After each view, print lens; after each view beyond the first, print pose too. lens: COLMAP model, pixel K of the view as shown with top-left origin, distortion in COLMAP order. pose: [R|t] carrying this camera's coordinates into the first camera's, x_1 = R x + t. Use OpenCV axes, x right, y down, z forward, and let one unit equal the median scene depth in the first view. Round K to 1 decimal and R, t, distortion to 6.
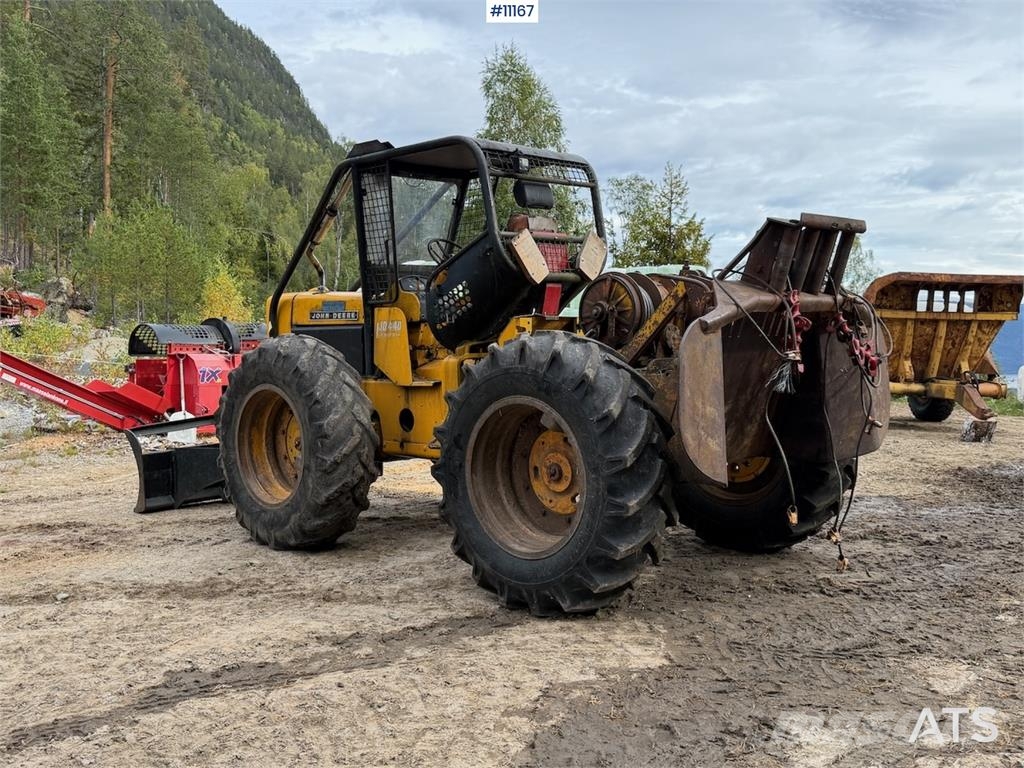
lens RADIAL K [[992.0, 0, 514.7], [0, 992.0, 391.0], [0, 0, 1]] dist [0.154152, -0.302316]
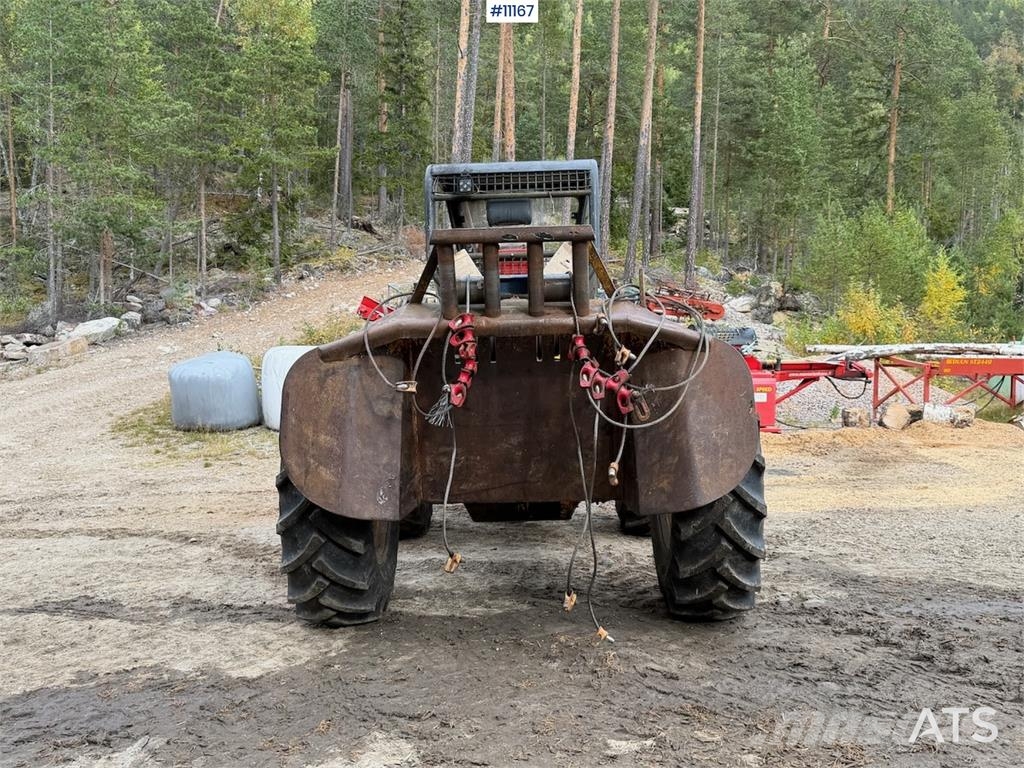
lens RADIAL K [[993.4, 0, 509.5], [0, 993.4, 388.4], [0, 0, 1]] dist [0.163962, -0.349763]
pose [[0.668823, 0.034560, -0.742618, 0.721904], [-0.031825, 0.999334, 0.017844, -0.037324], [0.742740, 0.011700, 0.669478, 0.321854]]
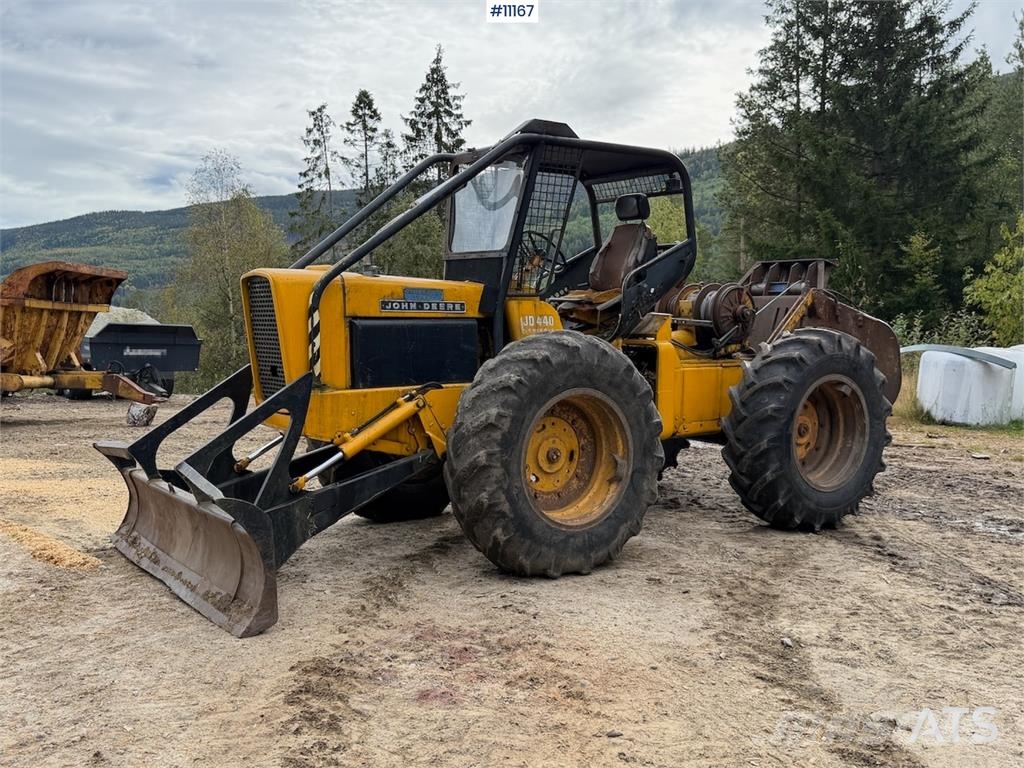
lens RADIAL K [[992.0, 0, 514.7], [0, 992.0, 391.0], [0, 0, 1]] dist [0.154152, -0.302316]
pose [[0.182268, -0.063014, 0.981228, -1.082126], [0.050988, 0.997207, 0.054569, -0.053216], [-0.981926, 0.040085, 0.184972, 0.876933]]
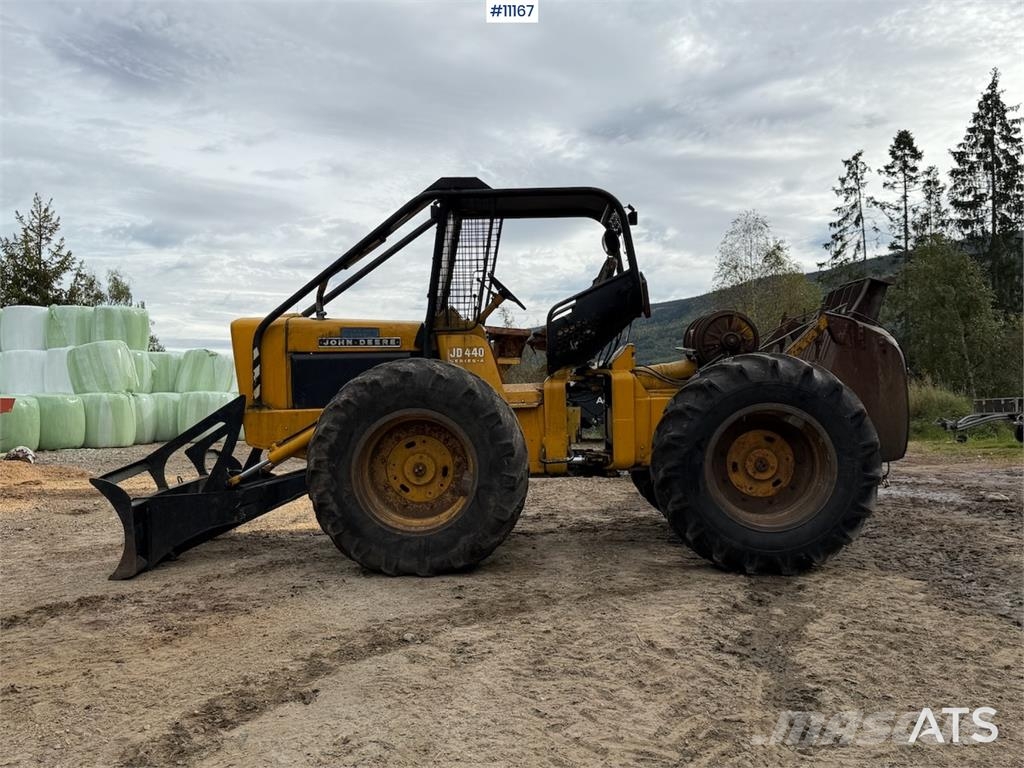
lens RADIAL K [[992.0, 0, 514.7], [0, 992.0, 391.0], [0, 0, 1]] dist [0.154152, -0.302316]
pose [[0.733021, -0.010293, 0.680128, -0.822939], [0.045745, 0.998368, -0.034194, 0.013490], [-0.678666, 0.056178, 0.732295, 0.210093]]
